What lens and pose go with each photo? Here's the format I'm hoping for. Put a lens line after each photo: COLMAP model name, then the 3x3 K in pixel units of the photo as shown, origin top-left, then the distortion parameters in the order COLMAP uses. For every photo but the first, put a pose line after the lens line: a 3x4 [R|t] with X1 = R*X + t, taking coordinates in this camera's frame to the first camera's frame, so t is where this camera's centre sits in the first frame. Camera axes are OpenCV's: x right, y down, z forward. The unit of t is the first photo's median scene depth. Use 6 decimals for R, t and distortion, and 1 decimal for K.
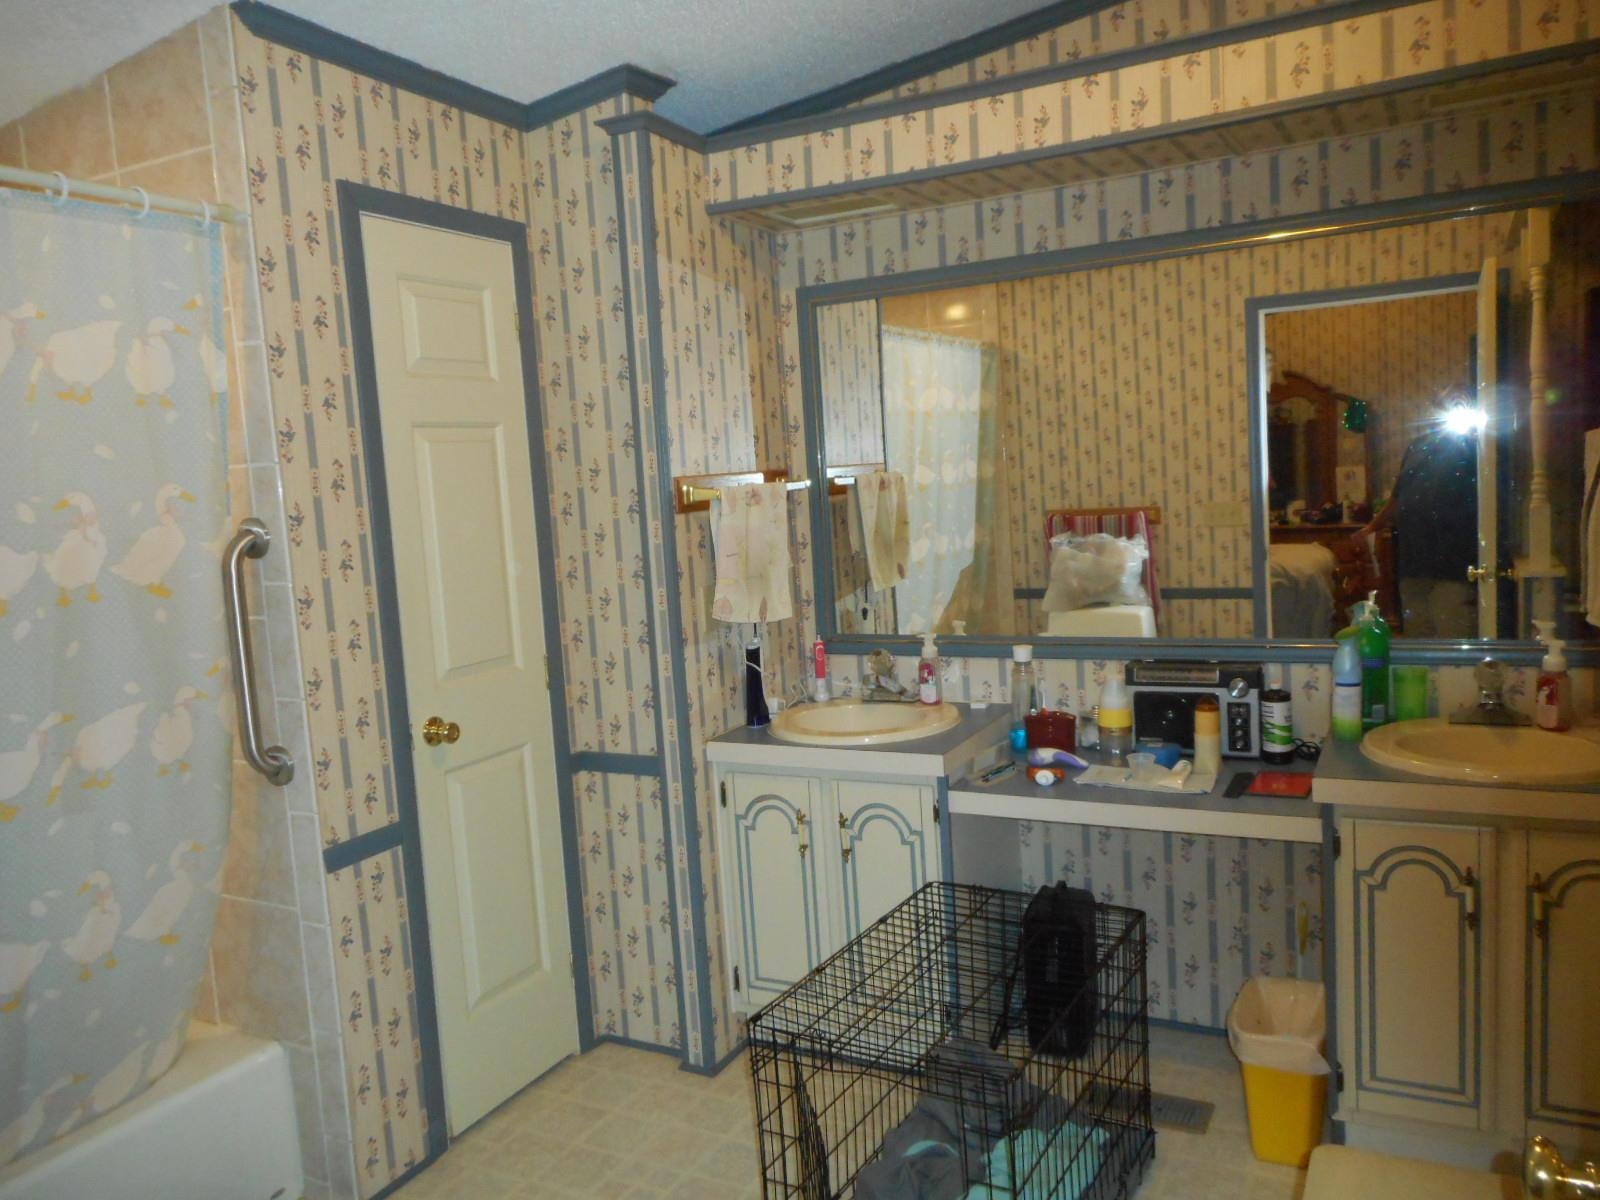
lens RADIAL K [[1178.2, 0, 798.5], [0, 1178.2, 598.0], [0, 0, 1]] dist [-0.004666, 0.000685]
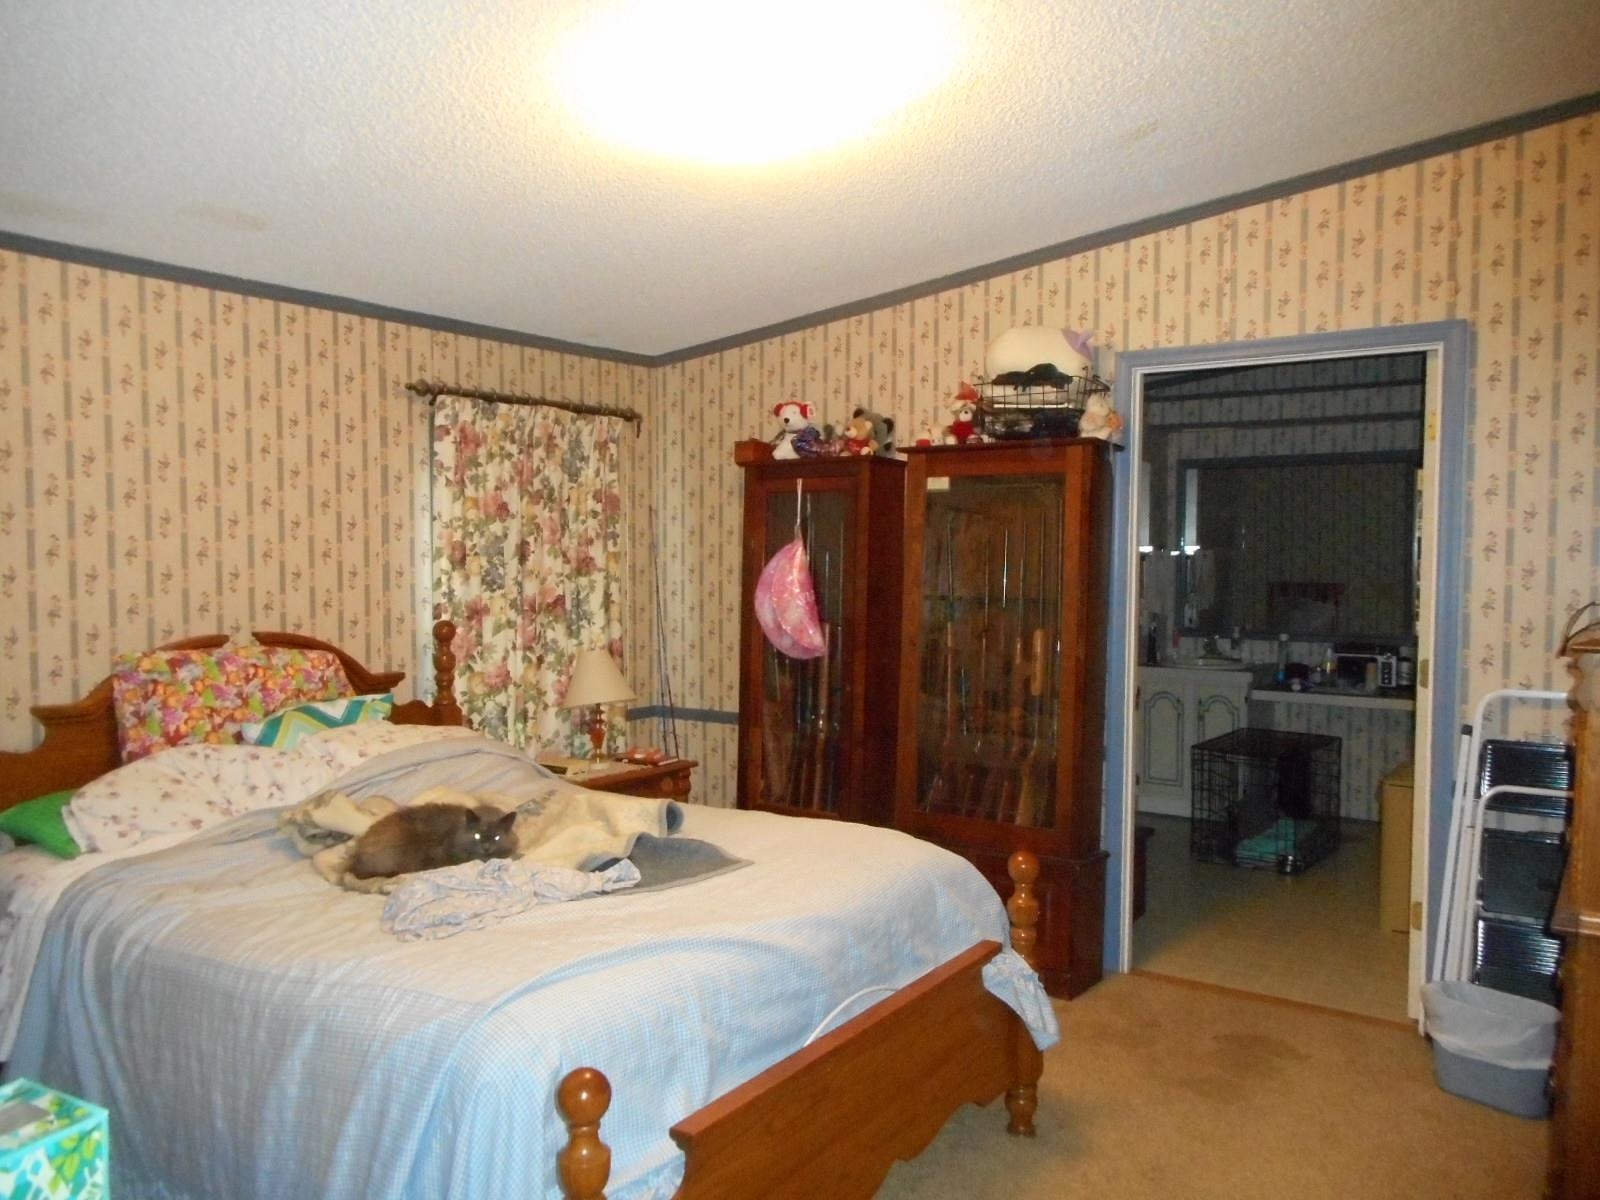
lens RADIAL K [[1178.2, 0, 803.0], [0, 1178.2, 599.8], [0, 0, 1]] dist [-0.004666, 0.000685]
pose [[0.990334, 0.069841, -0.119837, -0.458564], [-0.076599, 0.995666, -0.052743, 0.170917], [0.115634, 0.061413, 0.991392, -1.331916]]
